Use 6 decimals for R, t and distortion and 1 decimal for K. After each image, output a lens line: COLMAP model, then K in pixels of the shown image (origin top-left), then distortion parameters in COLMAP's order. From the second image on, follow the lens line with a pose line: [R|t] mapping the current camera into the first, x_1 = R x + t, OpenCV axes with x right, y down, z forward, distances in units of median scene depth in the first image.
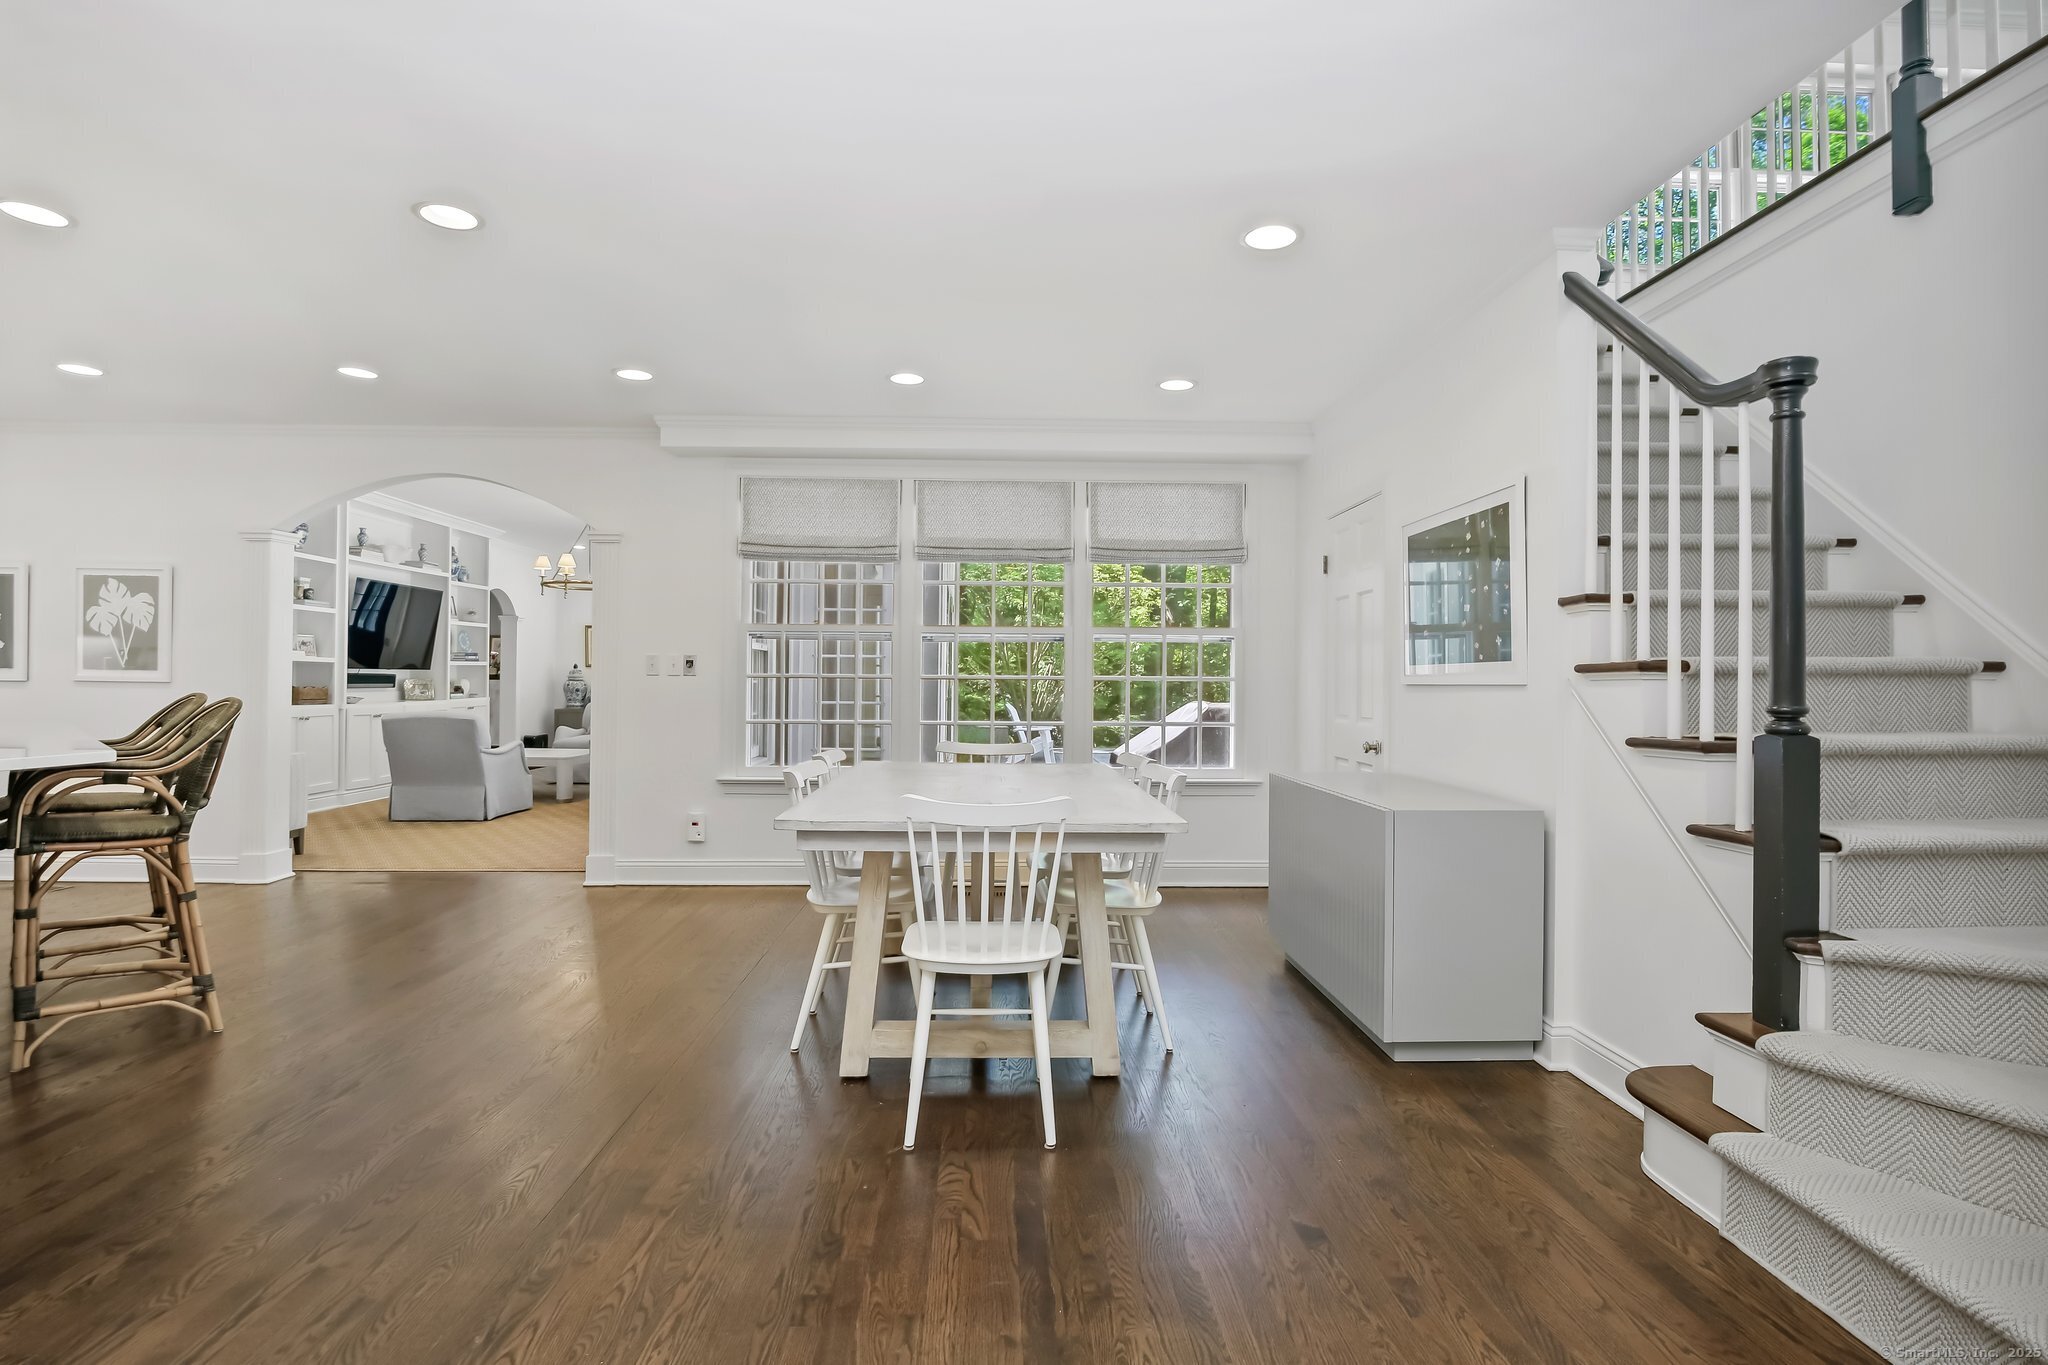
lens RADIAL K [[992.9, 0, 1025.3], [0, 992.9, 674.2], [0, 0, 1]] dist [-0.015779, 0.000254]
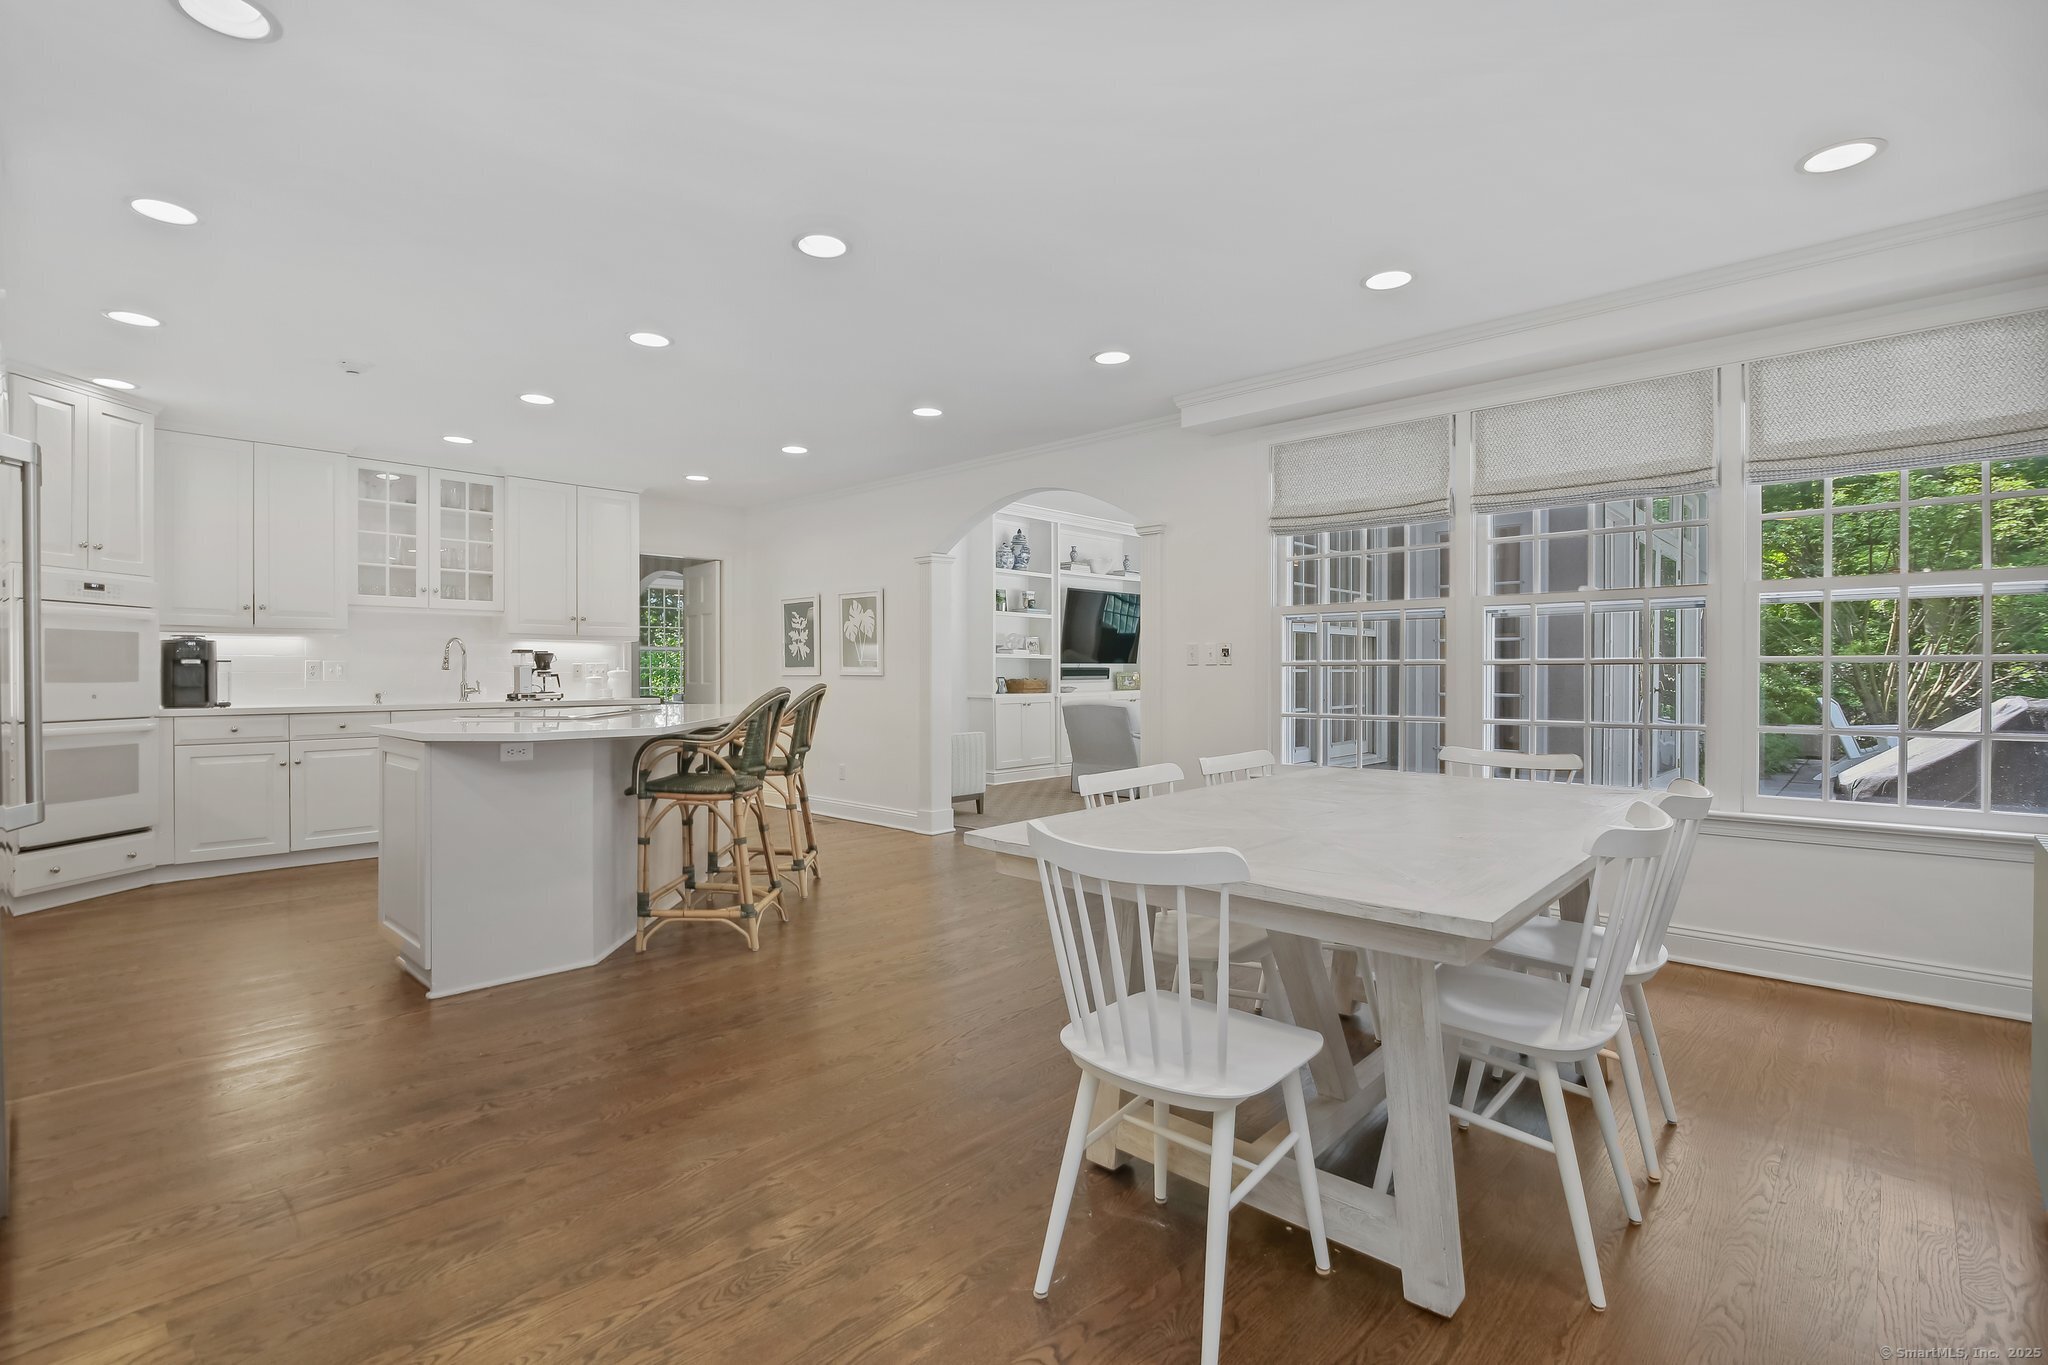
lens RADIAL K [[951.5, 0, 1017.2], [0, 951.5, 677.2], [0, 0, 1]] dist [-0.019849, 0.000762]
pose [[0.706032, -0.005295, -0.708160, 0.106130], [0.013637, 0.999888, 0.006120, 0.003043], [0.708048, -0.013978, 0.706025, 0.140051]]
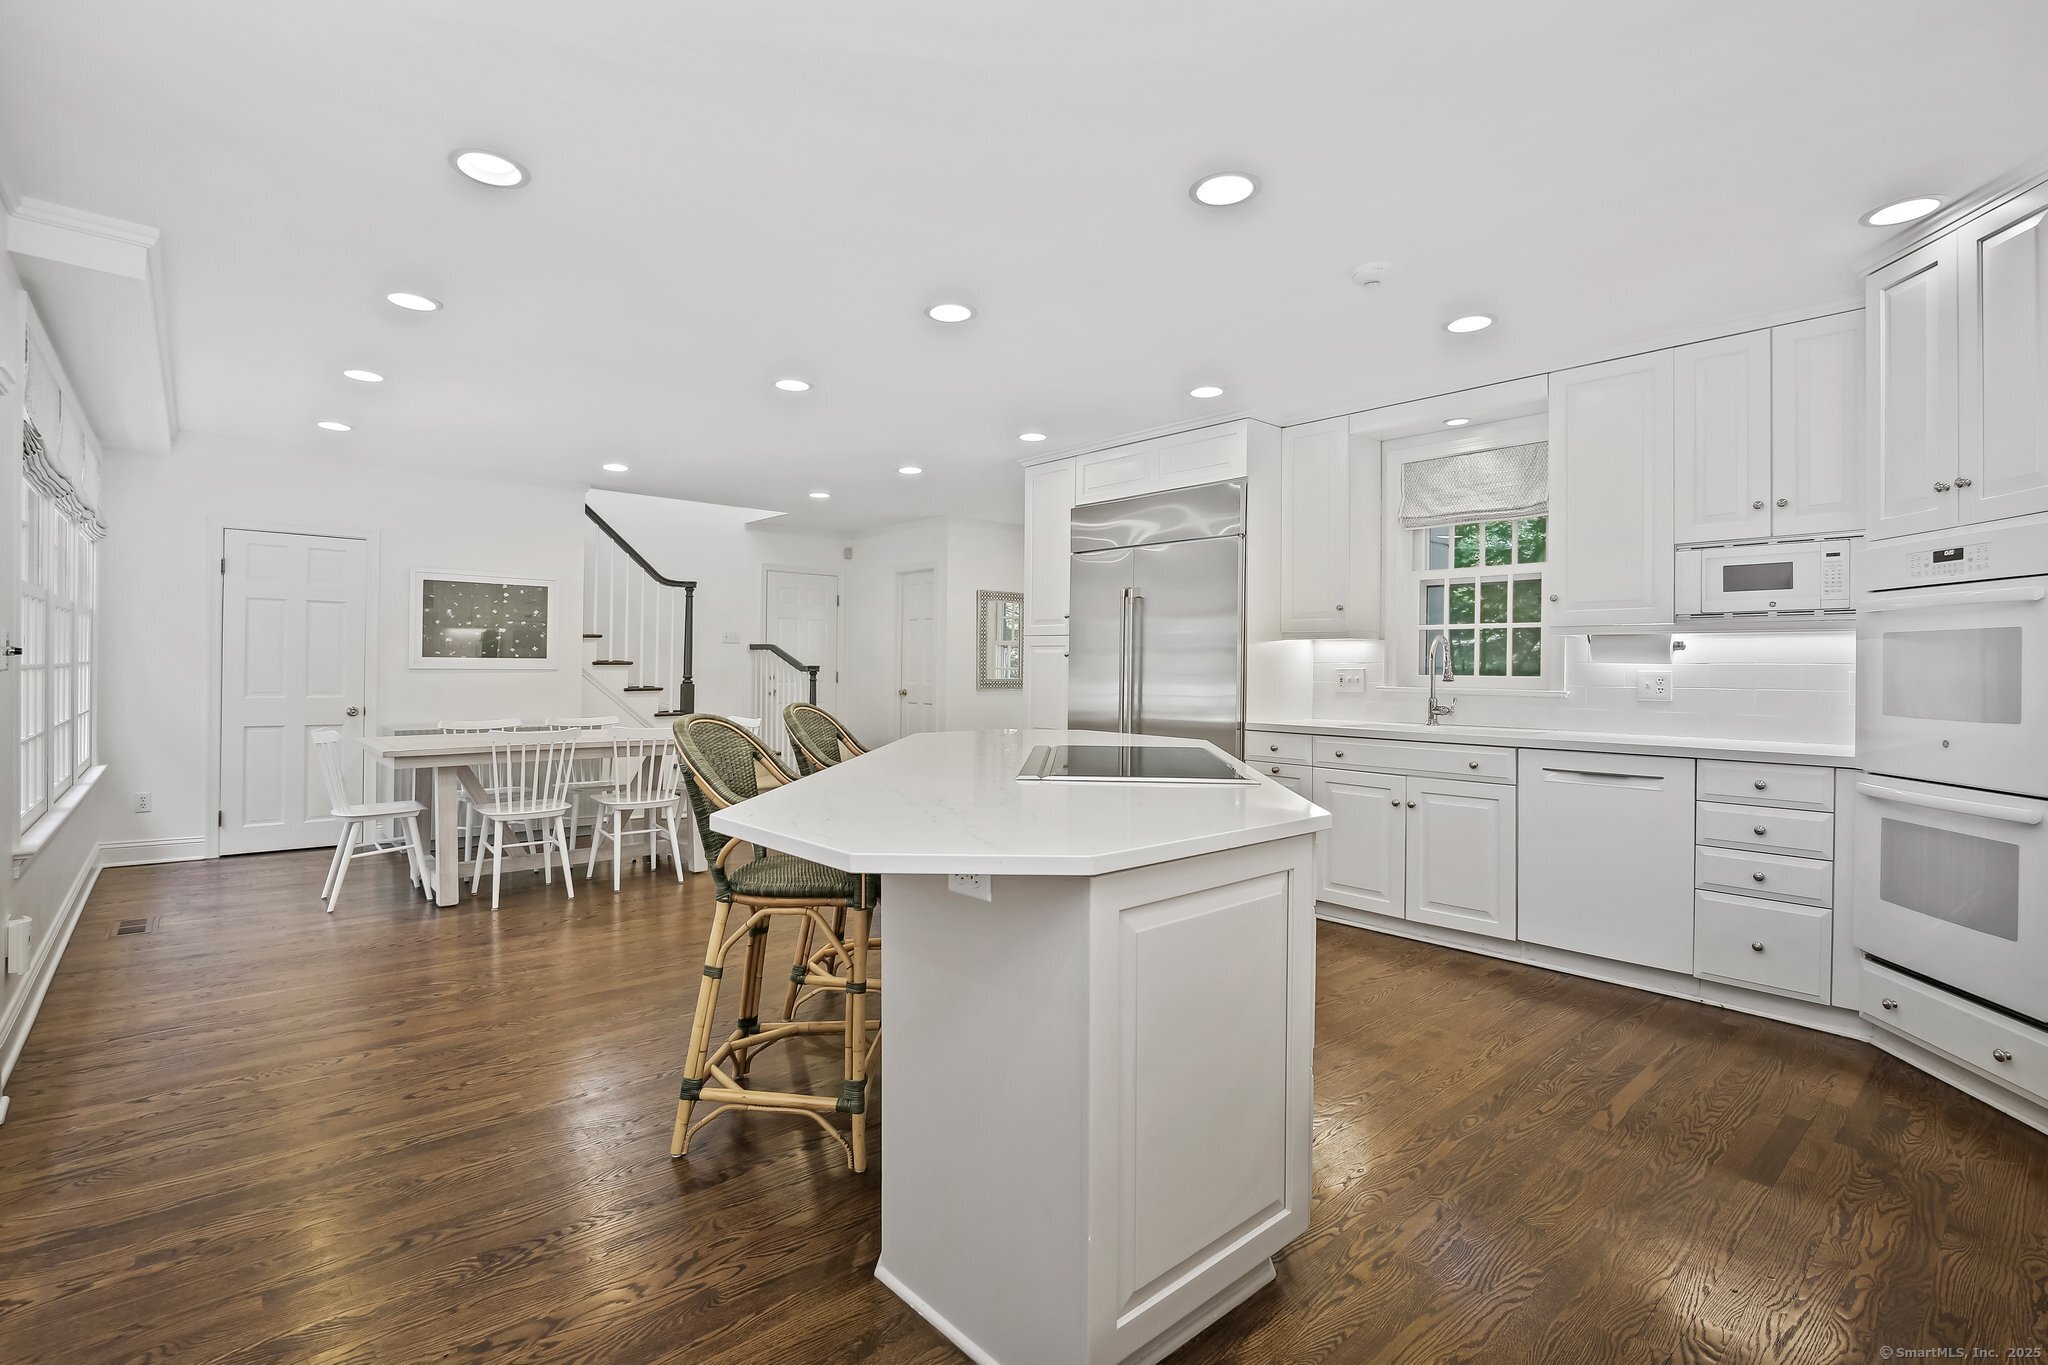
lens RADIAL K [[954.7, 0, 1024.9], [0, 954.7, 662.3], [0, 0, 1]] dist [-0.020784, 0.000175]
pose [[-0.636852, -0.011747, 0.770897, -0.692394], [-0.023613, 0.999712, -0.004273, -0.008287], [-0.770625, -0.020924, -0.636946, 0.580859]]
